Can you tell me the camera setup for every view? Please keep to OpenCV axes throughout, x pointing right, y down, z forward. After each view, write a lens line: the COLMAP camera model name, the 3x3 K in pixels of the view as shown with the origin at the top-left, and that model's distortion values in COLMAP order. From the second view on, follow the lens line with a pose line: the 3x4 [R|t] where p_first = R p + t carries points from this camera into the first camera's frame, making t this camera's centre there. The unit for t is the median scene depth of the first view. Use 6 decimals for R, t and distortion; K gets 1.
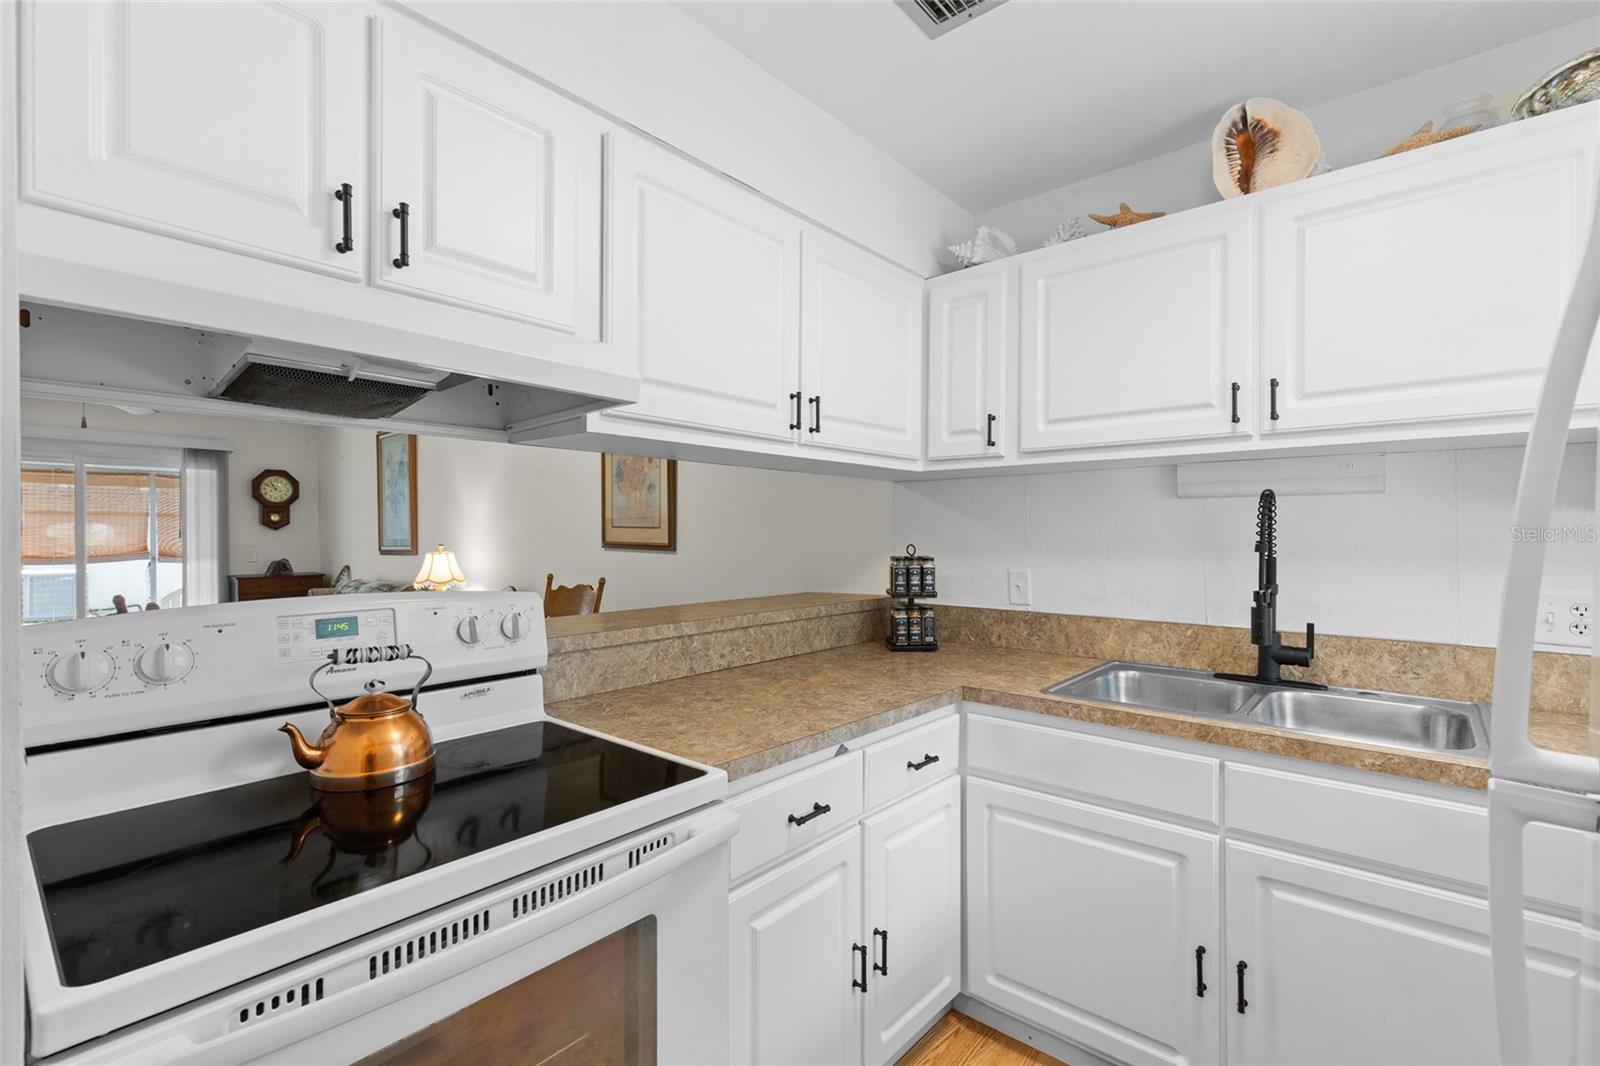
lens RADIAL K [[716.0, 0, 803.3], [0, 716.0, 535.3], [0, 0, 1]] dist [0.005133, -0.000755]
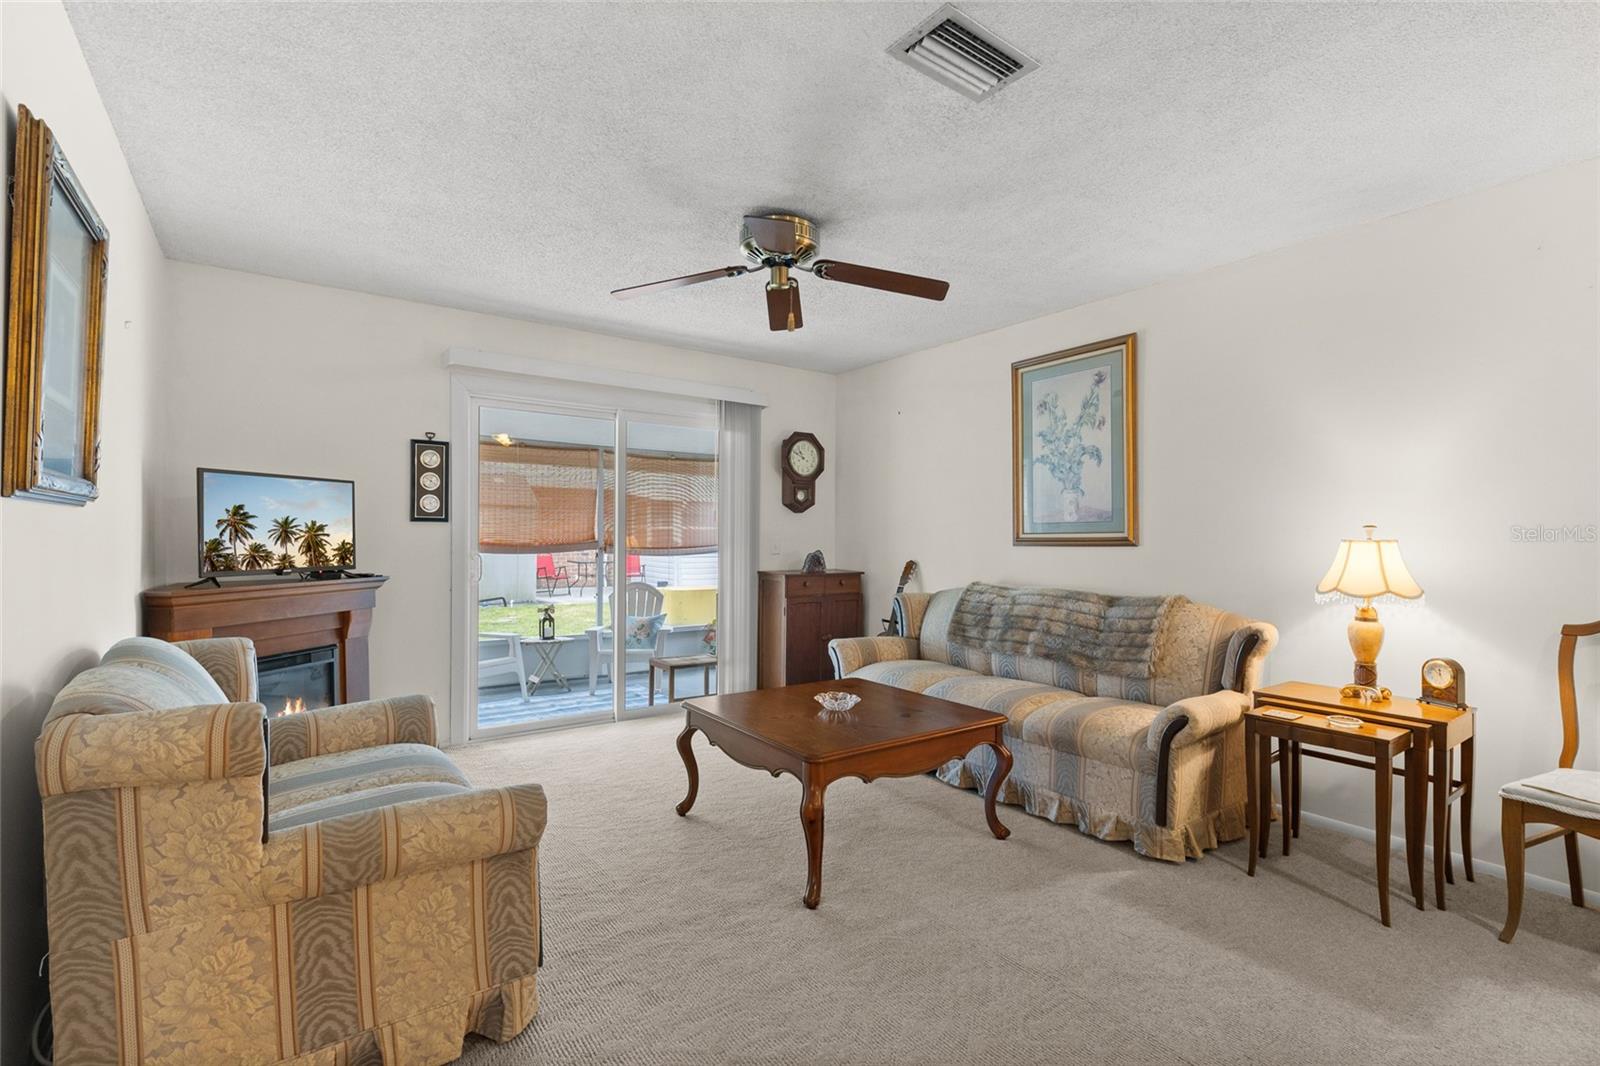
lens RADIAL K [[715.9, 0, 798.8], [0, 715.9, 536.5], [0, 0, 1]] dist [0.004077, -0.000351]
pose [[0.972057, 0.010292, -0.234519, -2.064092], [-0.010773, 0.999942, -0.000768, 0.068205], [0.234497, 0.003273, 0.972111, 0.984100]]
